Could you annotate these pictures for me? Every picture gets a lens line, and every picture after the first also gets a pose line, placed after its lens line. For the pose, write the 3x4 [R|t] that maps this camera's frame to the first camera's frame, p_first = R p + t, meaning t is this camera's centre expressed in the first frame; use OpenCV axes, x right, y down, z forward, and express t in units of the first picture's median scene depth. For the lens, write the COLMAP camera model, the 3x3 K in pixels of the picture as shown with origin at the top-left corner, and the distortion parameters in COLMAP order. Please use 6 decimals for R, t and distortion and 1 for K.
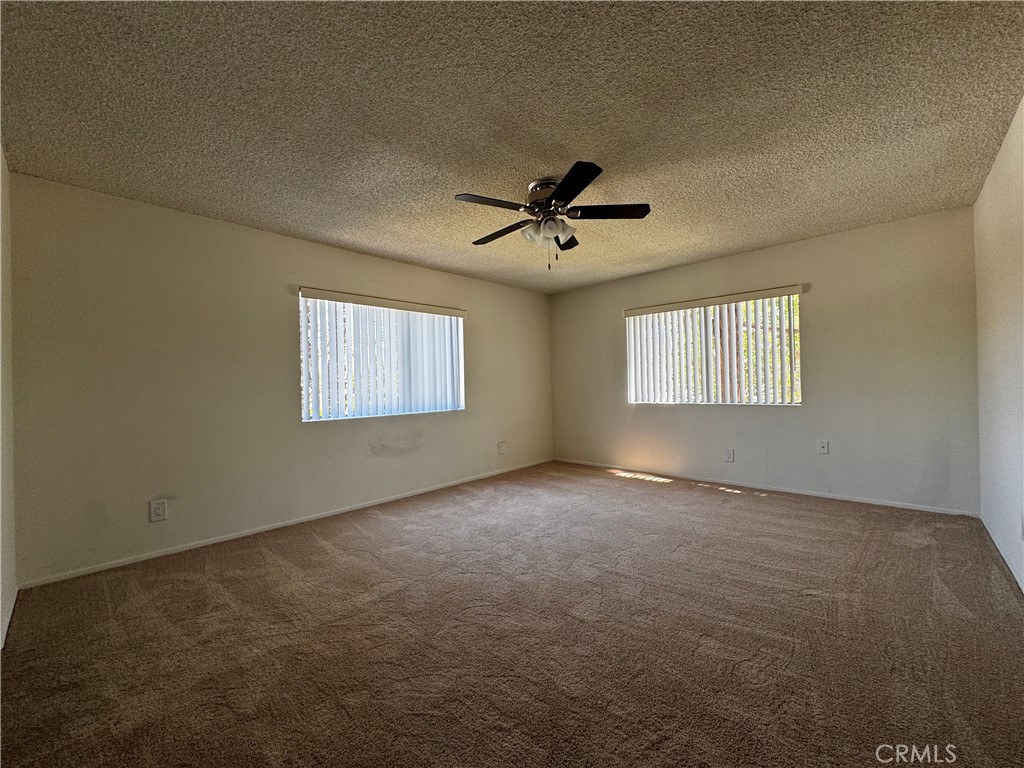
lens RADIAL K [[407.8, 0, 511.3], [0, 407.8, 381.0], [0, 0, 1]] dist [0.002627, 0.000104]
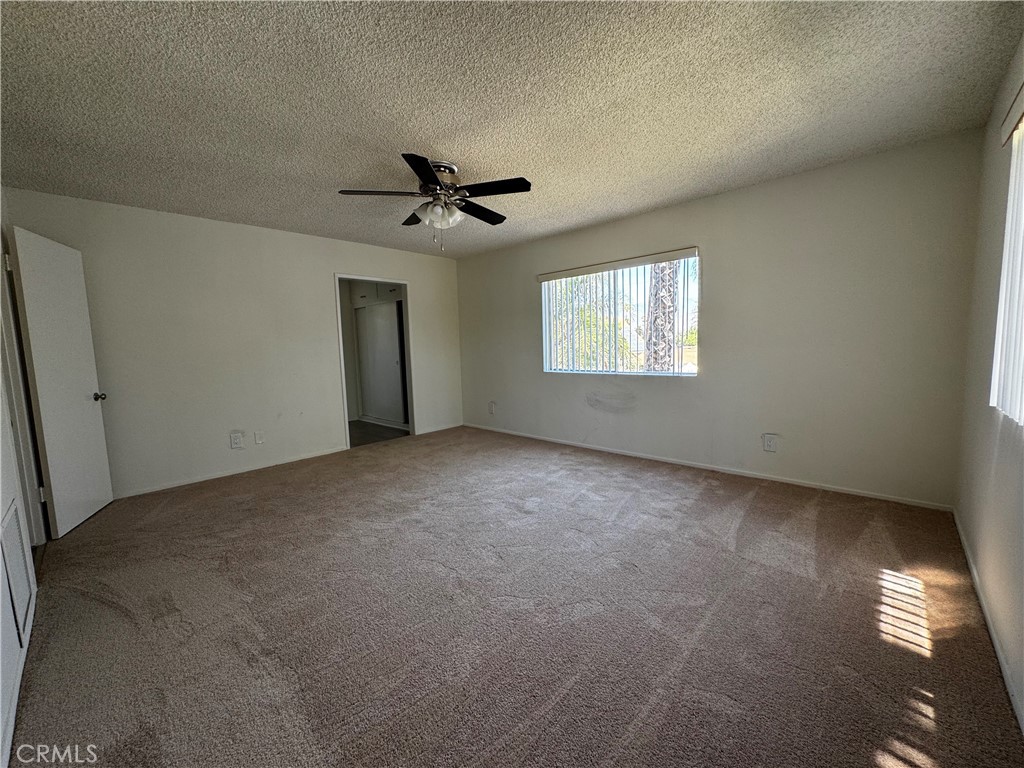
lens RADIAL K [[407.8, 0, 511.3], [0, 407.8, 382.8], [0, 0, 1]] dist [0.002627, 0.000104]
pose [[0.011276, 0.114793, -0.993325, 0.791015], [0.039226, 0.992573, 0.115151, -0.027030], [0.999167, -0.040263, 0.006690, 0.763789]]
